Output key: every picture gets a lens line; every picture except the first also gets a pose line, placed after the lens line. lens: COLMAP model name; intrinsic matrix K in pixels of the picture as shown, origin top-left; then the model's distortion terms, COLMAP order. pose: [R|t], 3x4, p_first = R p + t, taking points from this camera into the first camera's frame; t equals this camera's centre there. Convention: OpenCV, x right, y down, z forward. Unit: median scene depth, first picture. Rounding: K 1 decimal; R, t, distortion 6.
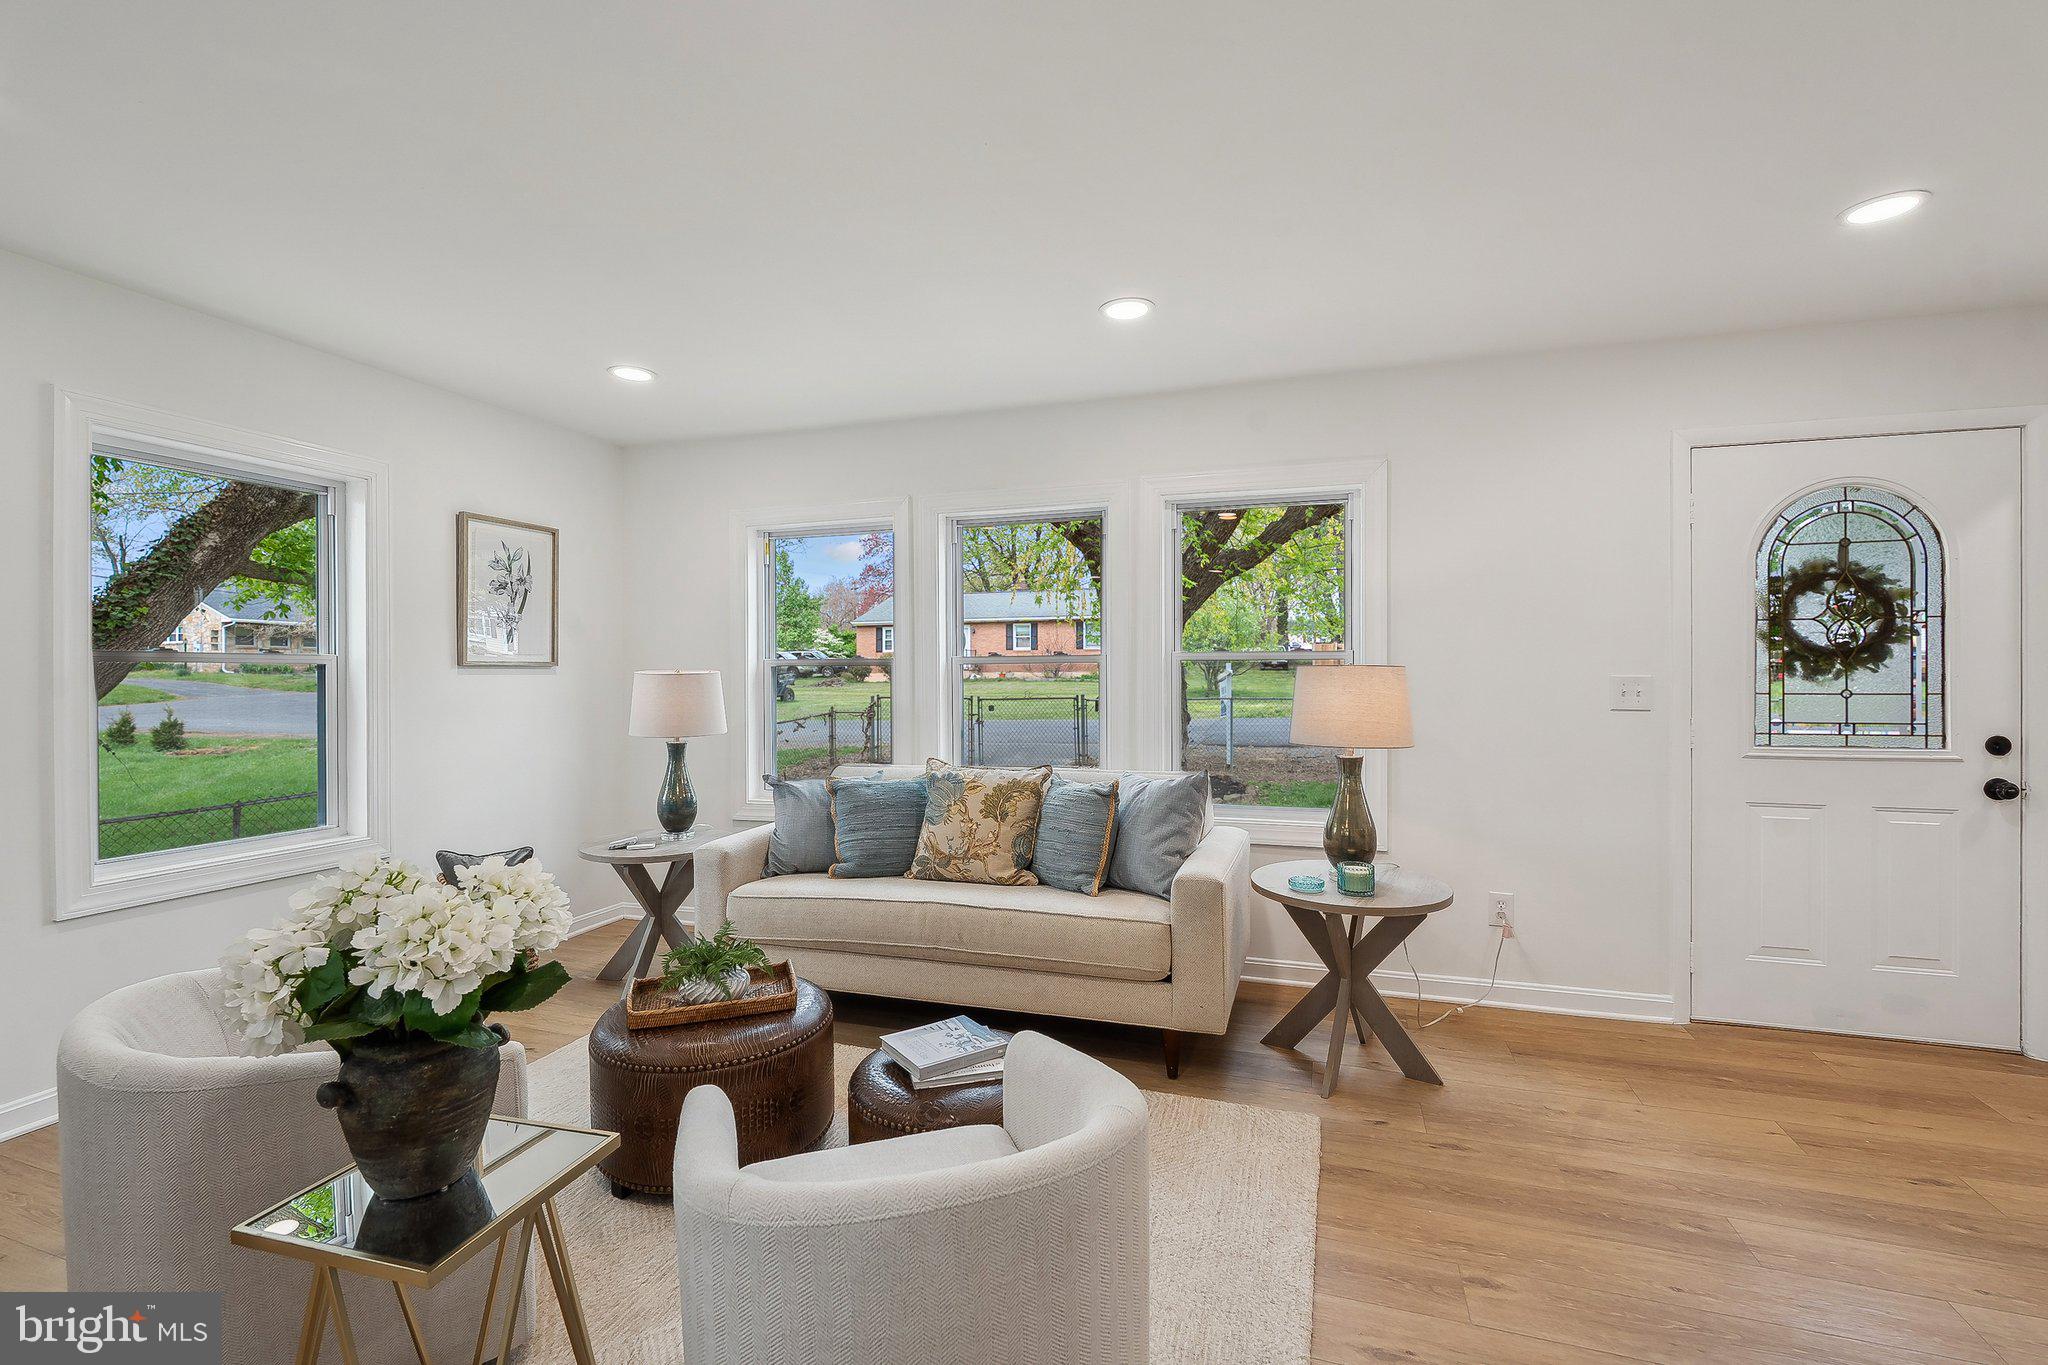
lens RADIAL K [[901.6, 0, 1005.8], [0, 901.6, 678.1], [0, 0, 1]] dist [-0.000306, -0.000339]
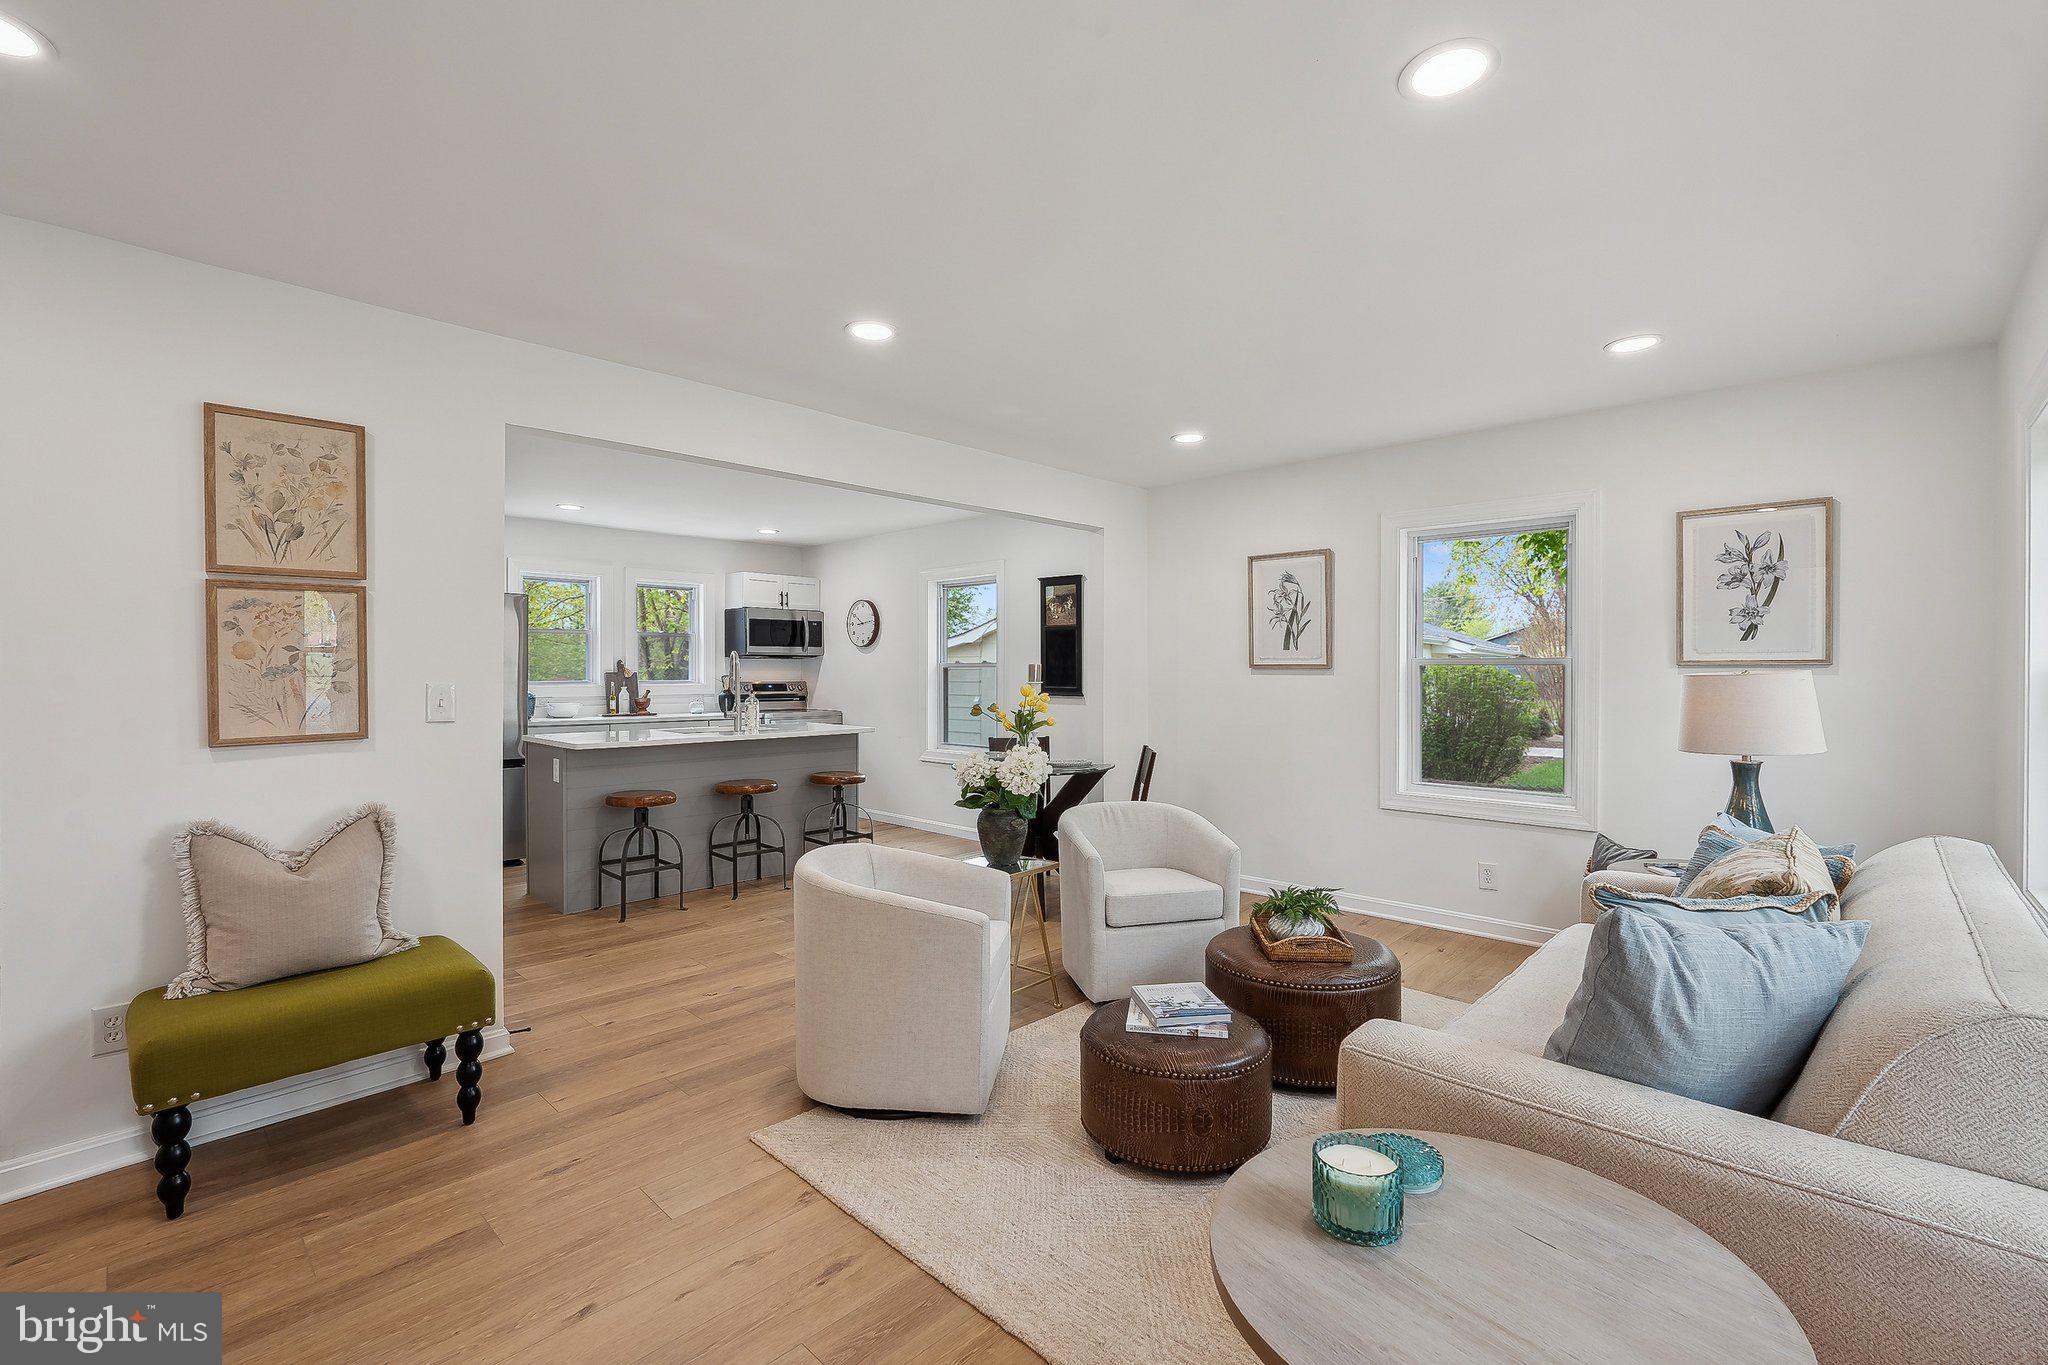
lens RADIAL K [[901.6, 0, 1051.8], [0, 901.6, 669.4], [0, 0, 1]] dist [-0.000306, -0.000339]
pose [[-0.395437, 0.004030, -0.918484, 0.678112], [-0.001733, 0.999985, 0.005134, -0.014341], [0.918491, 0.003622, -0.395424, 0.846828]]
